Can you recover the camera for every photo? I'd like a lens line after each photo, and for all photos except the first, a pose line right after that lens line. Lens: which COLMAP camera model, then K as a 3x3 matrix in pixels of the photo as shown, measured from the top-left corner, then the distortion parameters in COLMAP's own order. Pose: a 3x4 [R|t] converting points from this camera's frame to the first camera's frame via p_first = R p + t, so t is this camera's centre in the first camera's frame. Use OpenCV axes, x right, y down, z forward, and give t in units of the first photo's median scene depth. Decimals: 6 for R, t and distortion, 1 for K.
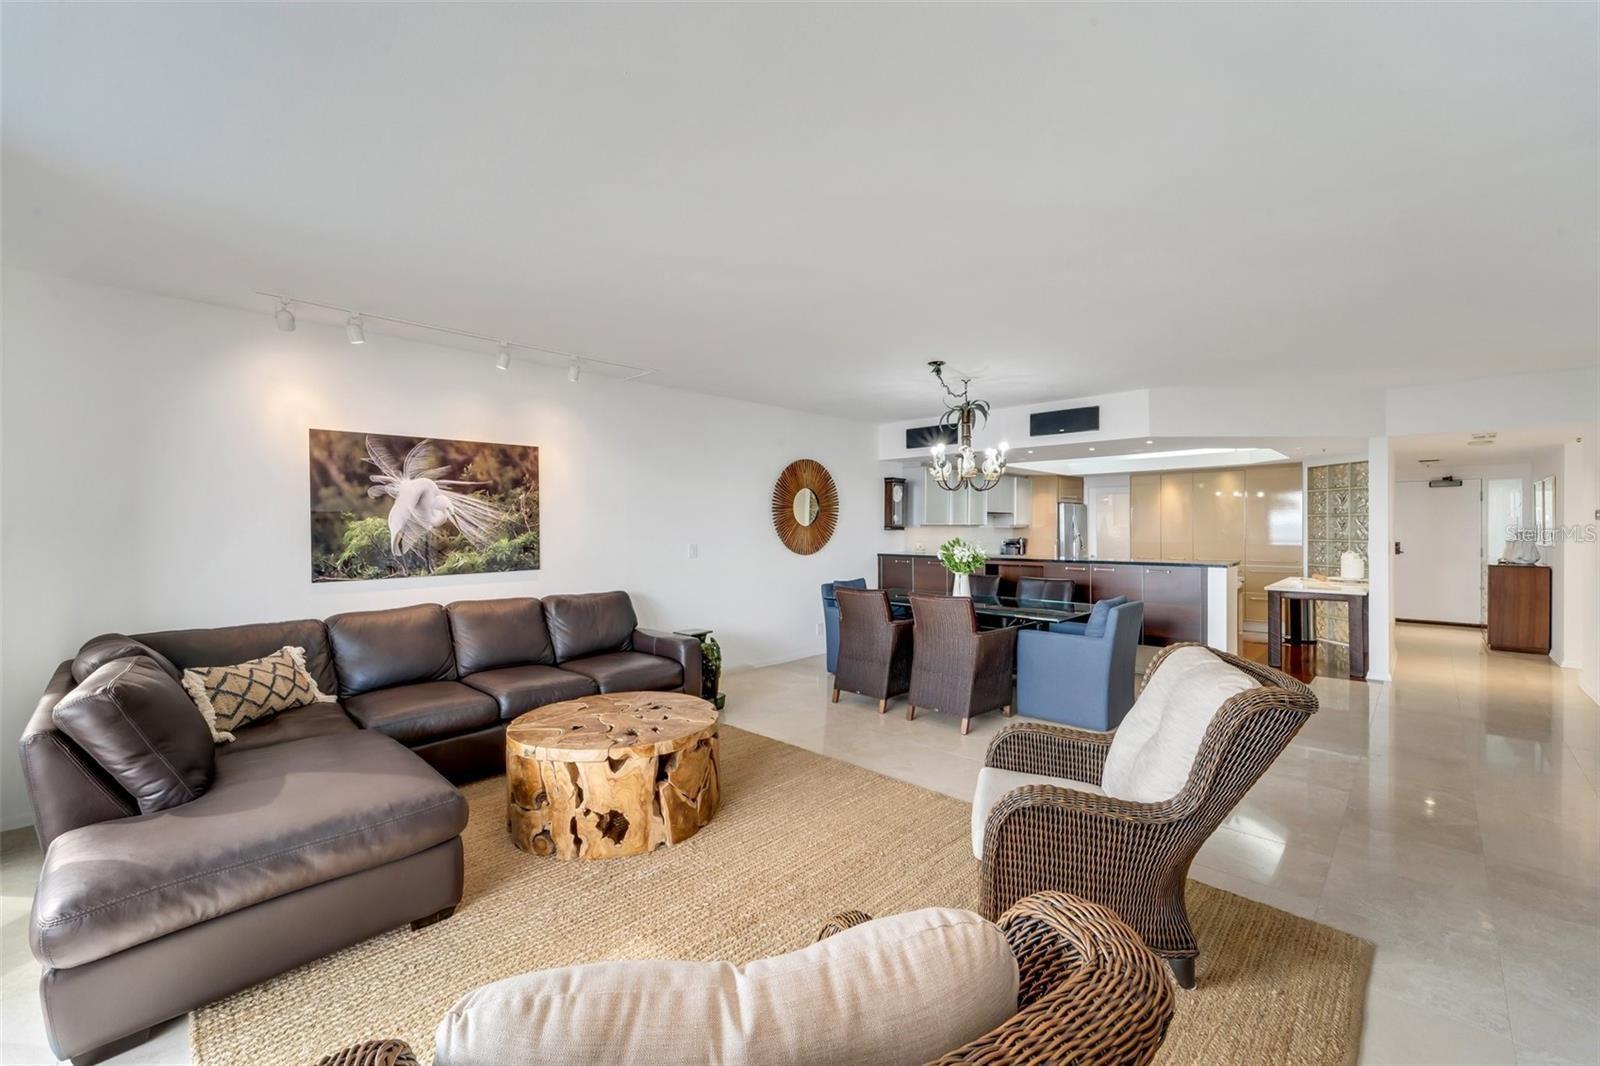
lens RADIAL K [[657.0, 0, 799.4], [0, 657.0, 525.5], [0, 0, 1]] dist [-0.000535, -0.000196]
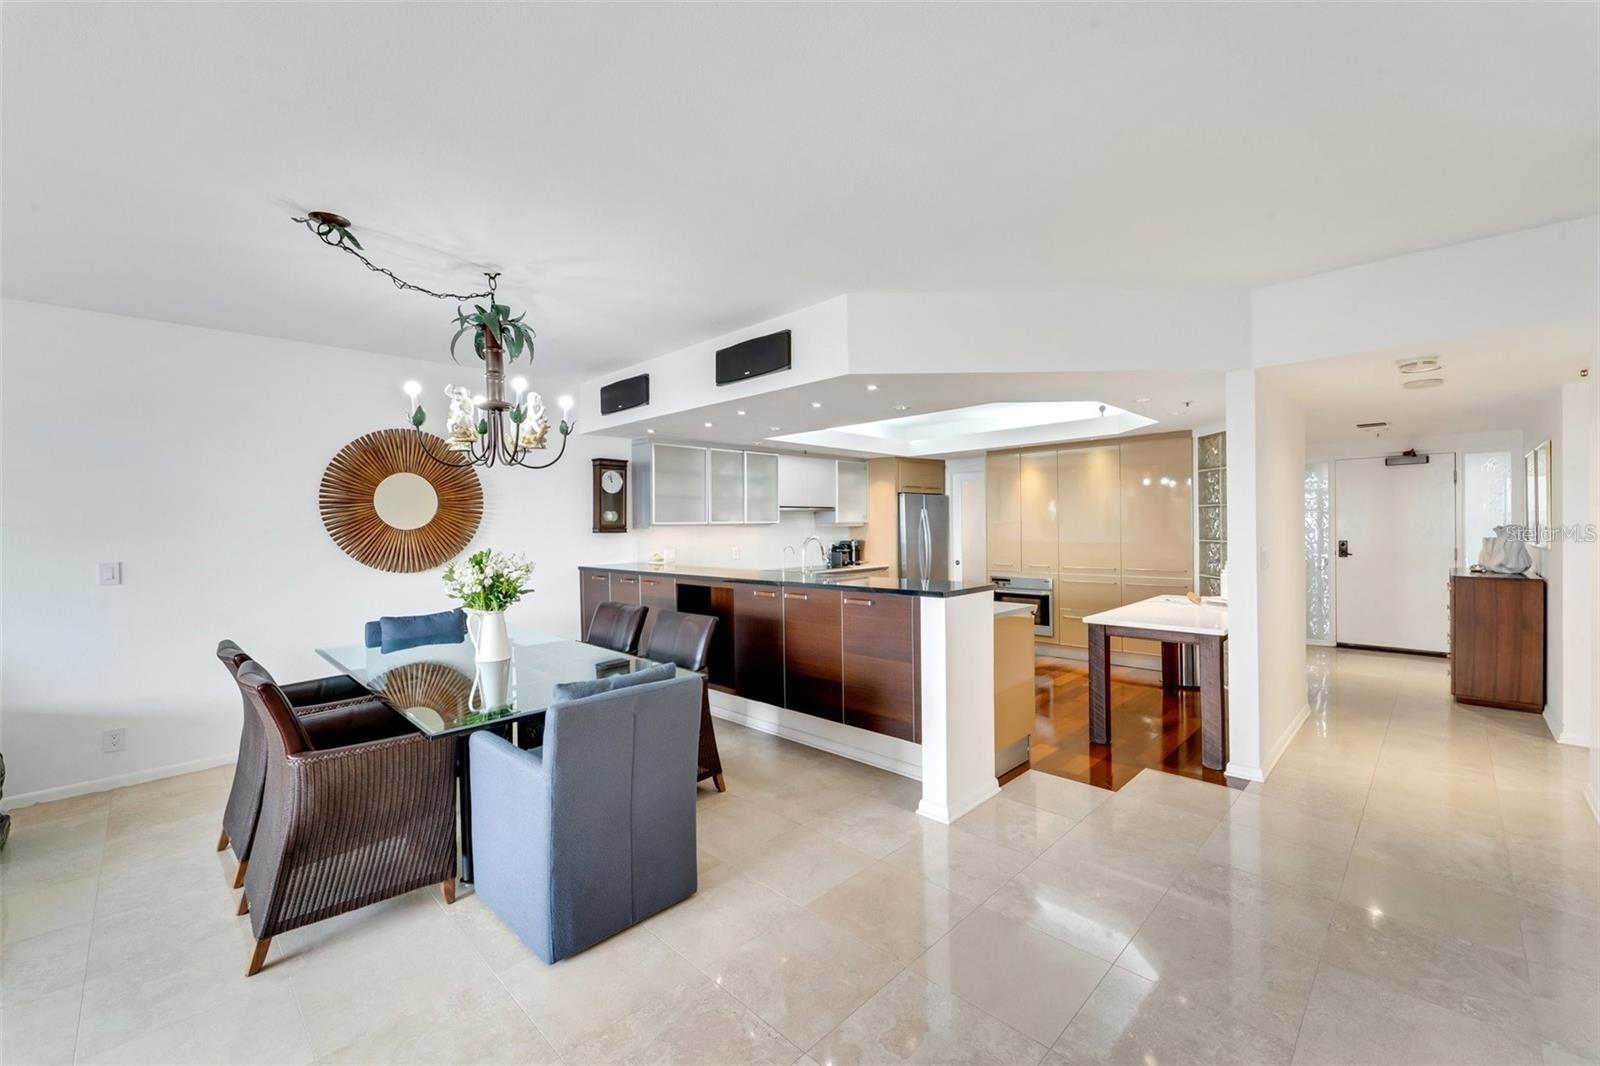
lens RADIAL K [[646.3, 0, 800.0], [0, 646.3, 533.0], [0, 0, 1]] dist [0.000533, 0.000001]
pose [[0.999779, -0.011105, -0.017830, 0.386209], [0.011354, 0.999839, 0.013894, -0.000469], [0.017672, -0.014094, 0.999744, 0.320857]]
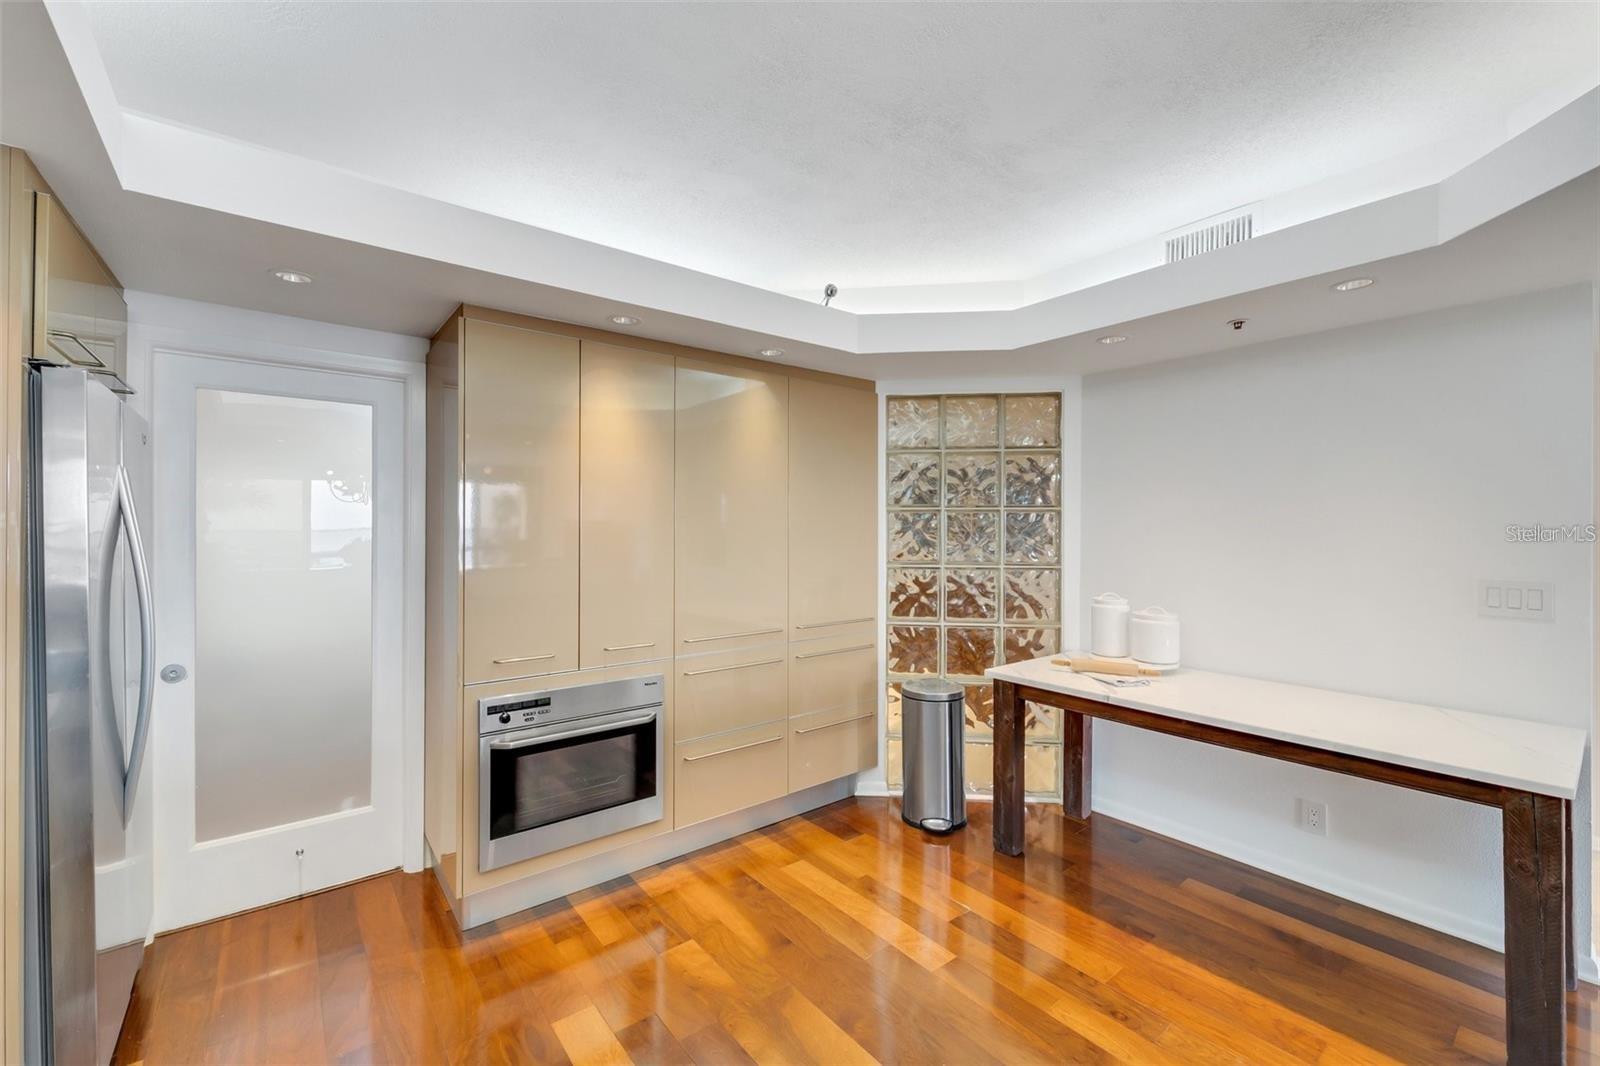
lens RADIAL K [[657.0, 0, 799.4], [0, 657.0, 525.5], [0, 0, 1]] dist [-0.000535, -0.000196]
pose [[0.130376, 0.007773, 0.991434, 0.368041], [-0.002520, 0.999969, -0.007508, 0.000166], [-0.991461, -0.001520, 0.130391, 1.080965]]
